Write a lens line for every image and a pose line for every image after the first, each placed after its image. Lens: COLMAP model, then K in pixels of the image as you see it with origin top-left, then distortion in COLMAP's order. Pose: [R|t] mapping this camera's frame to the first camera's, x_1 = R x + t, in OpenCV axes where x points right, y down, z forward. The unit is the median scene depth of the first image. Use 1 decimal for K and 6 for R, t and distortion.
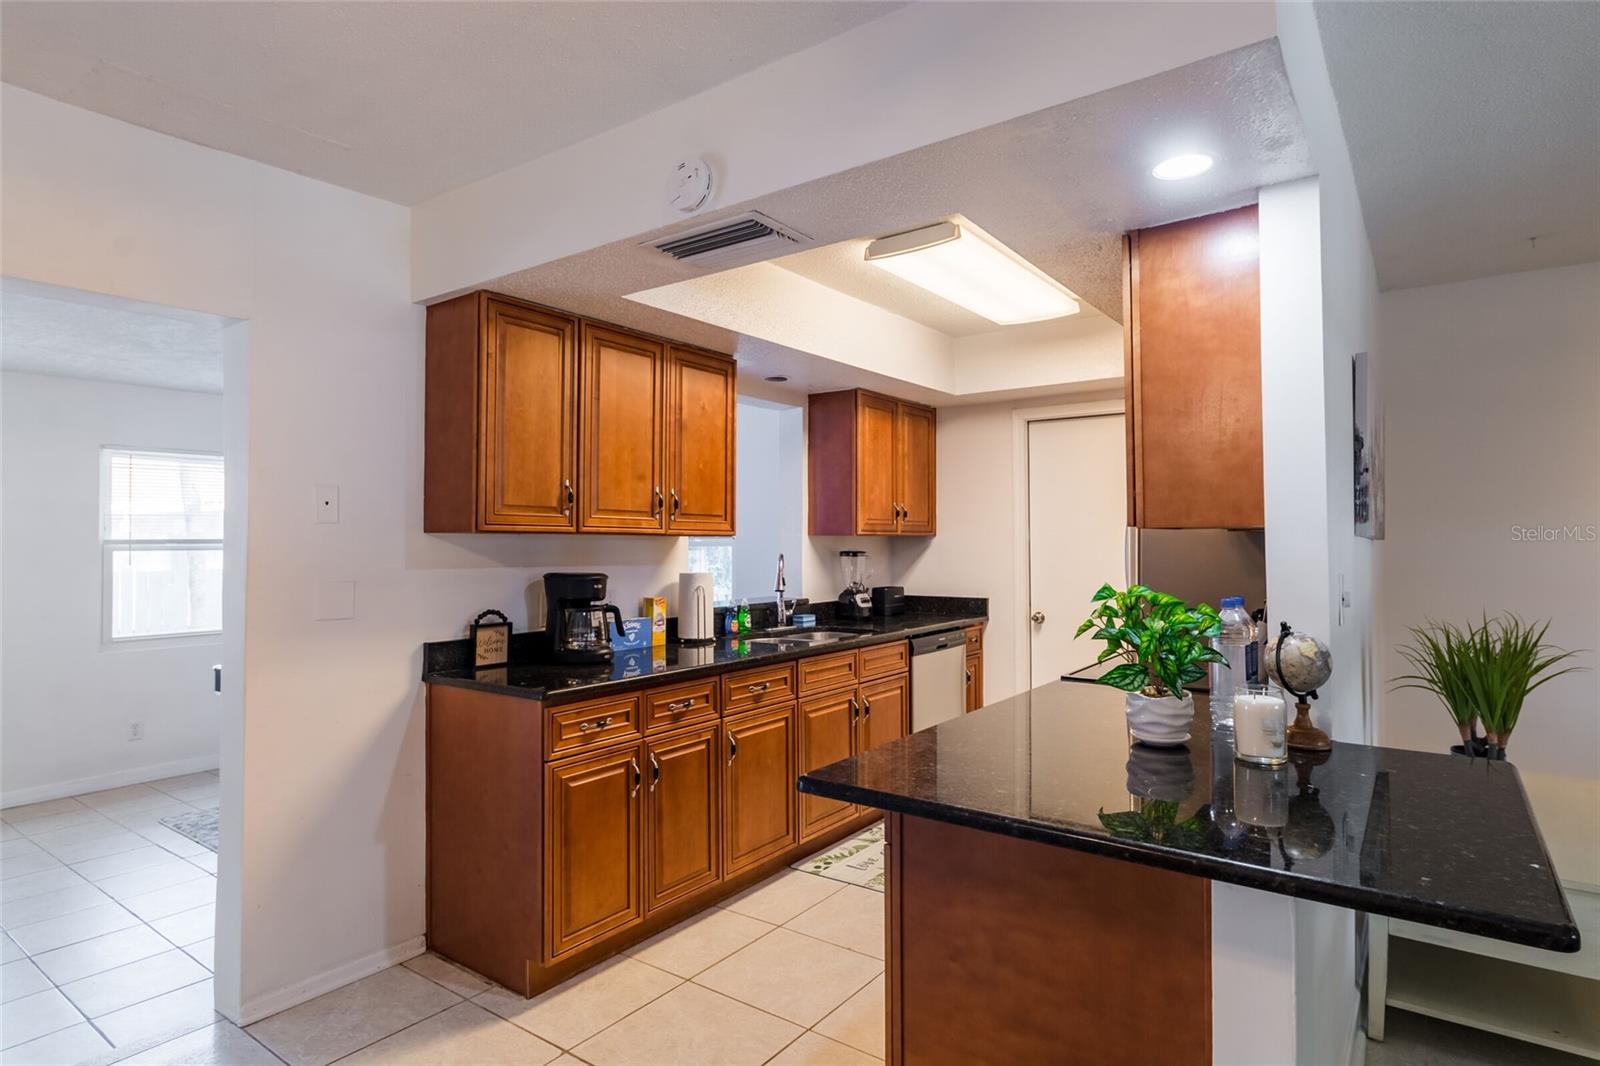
lens RADIAL K [[856.2, 0, 800.0], [0, 856.2, 533.0], [0, 0, 1]] dist [0.002165, 0.000083]
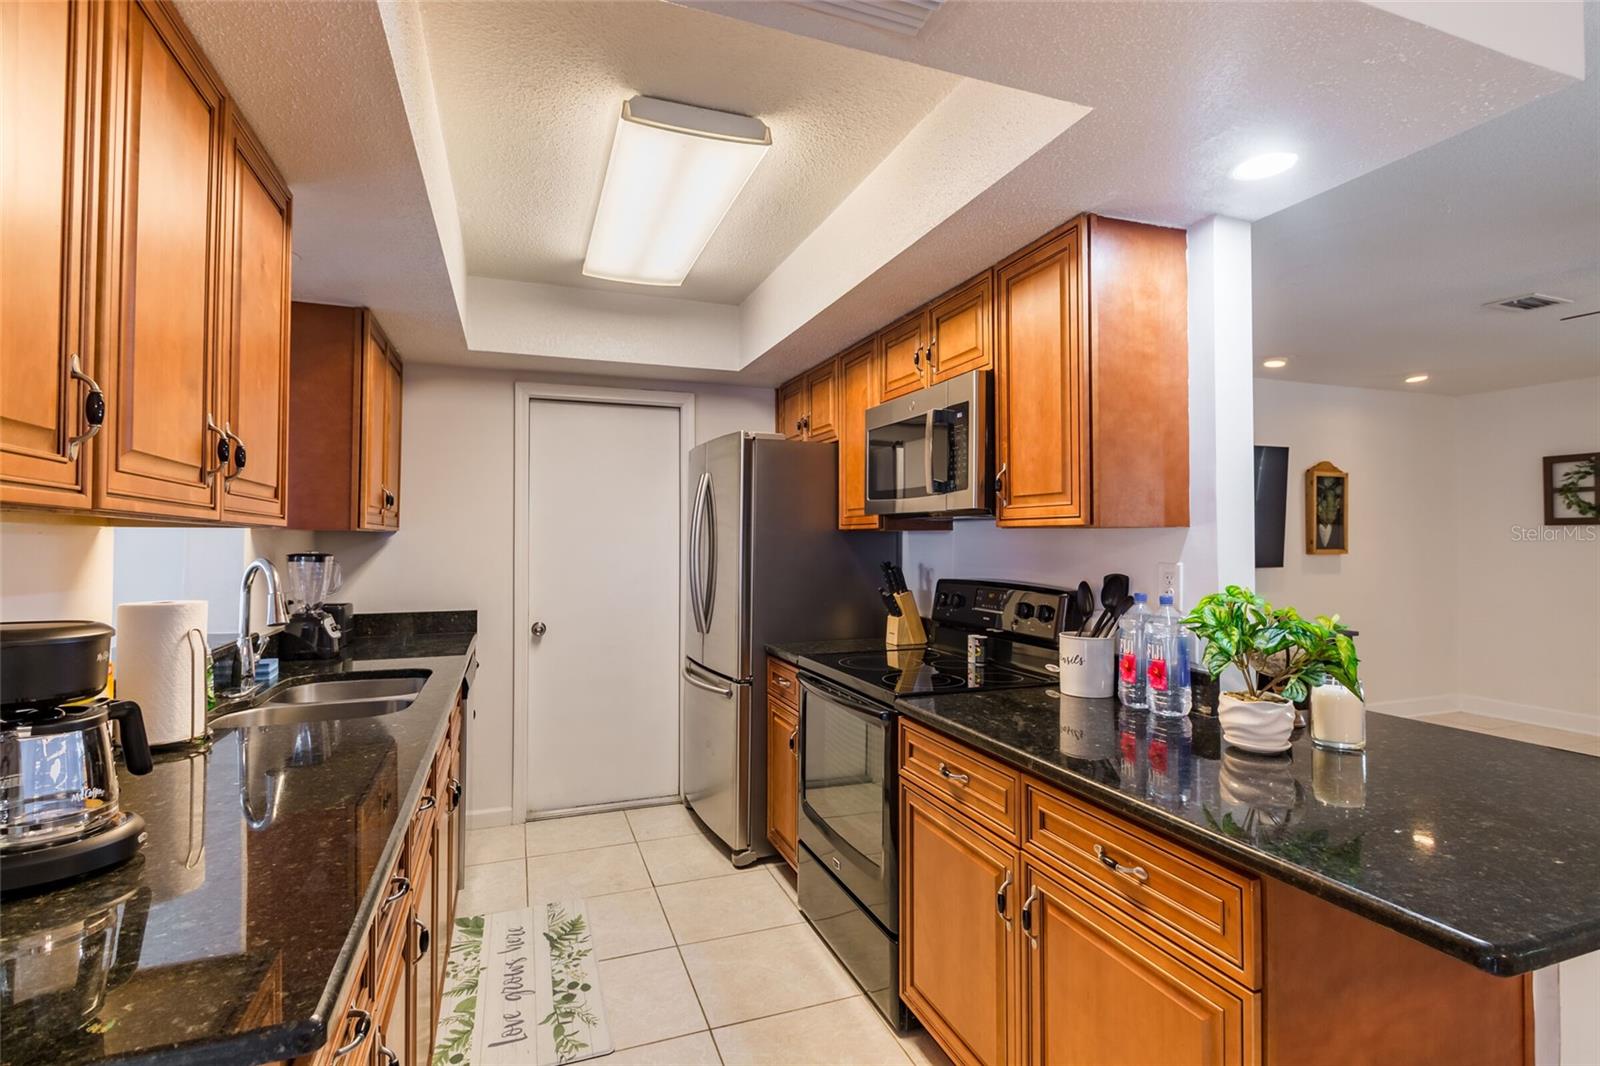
lens RADIAL K [[767.9, 0, 800.0], [0, 767.9, 533.0], [0, 0, 1]] dist [0.003145, 0.000379]
pose [[0.550800, 0.010734, 0.834569, -0.345158], [-0.011477, 0.999920, -0.005287, 0.006406], [-0.834559, -0.006666, 0.550879, 0.555907]]
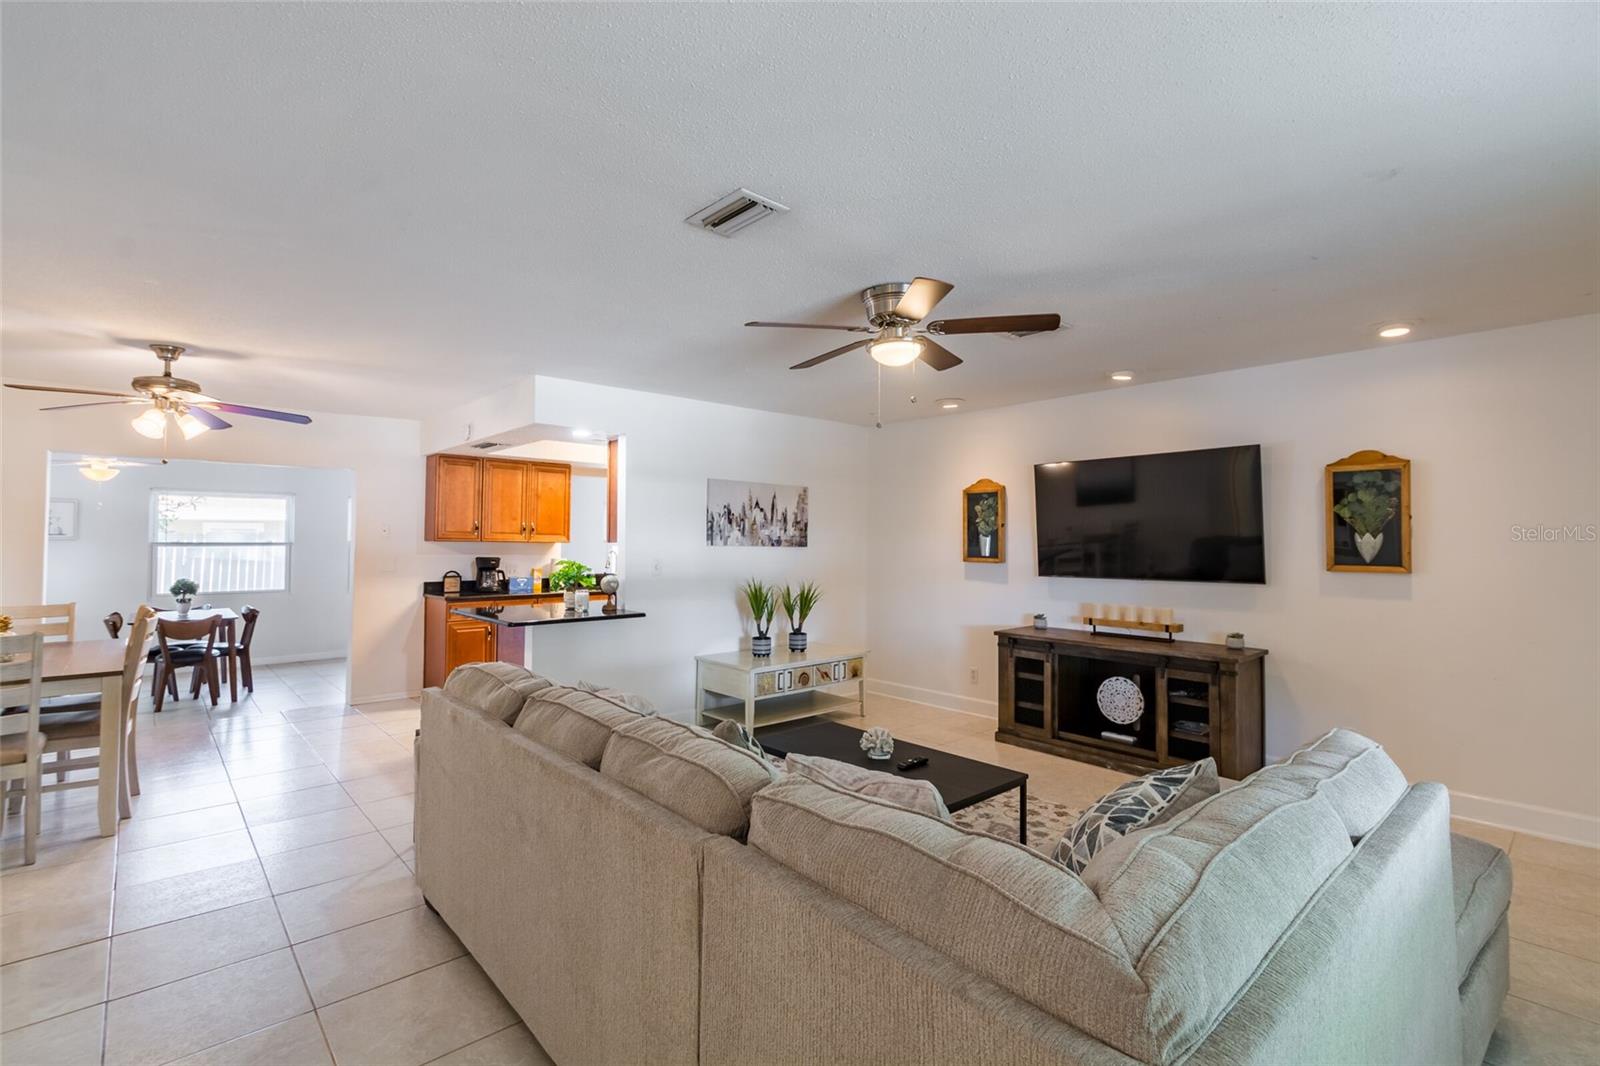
lens RADIAL K [[722.0, 0, 800.0], [0, 722.0, 533.0], [0, 0, 1]] dist [-0.000824, -0.000199]
pose [[0.977609, -0.002466, -0.210416, 1.088443], [0.002642, 0.999996, 0.000556, -0.024063], [0.210414, -0.001099, 0.977612, -0.895804]]
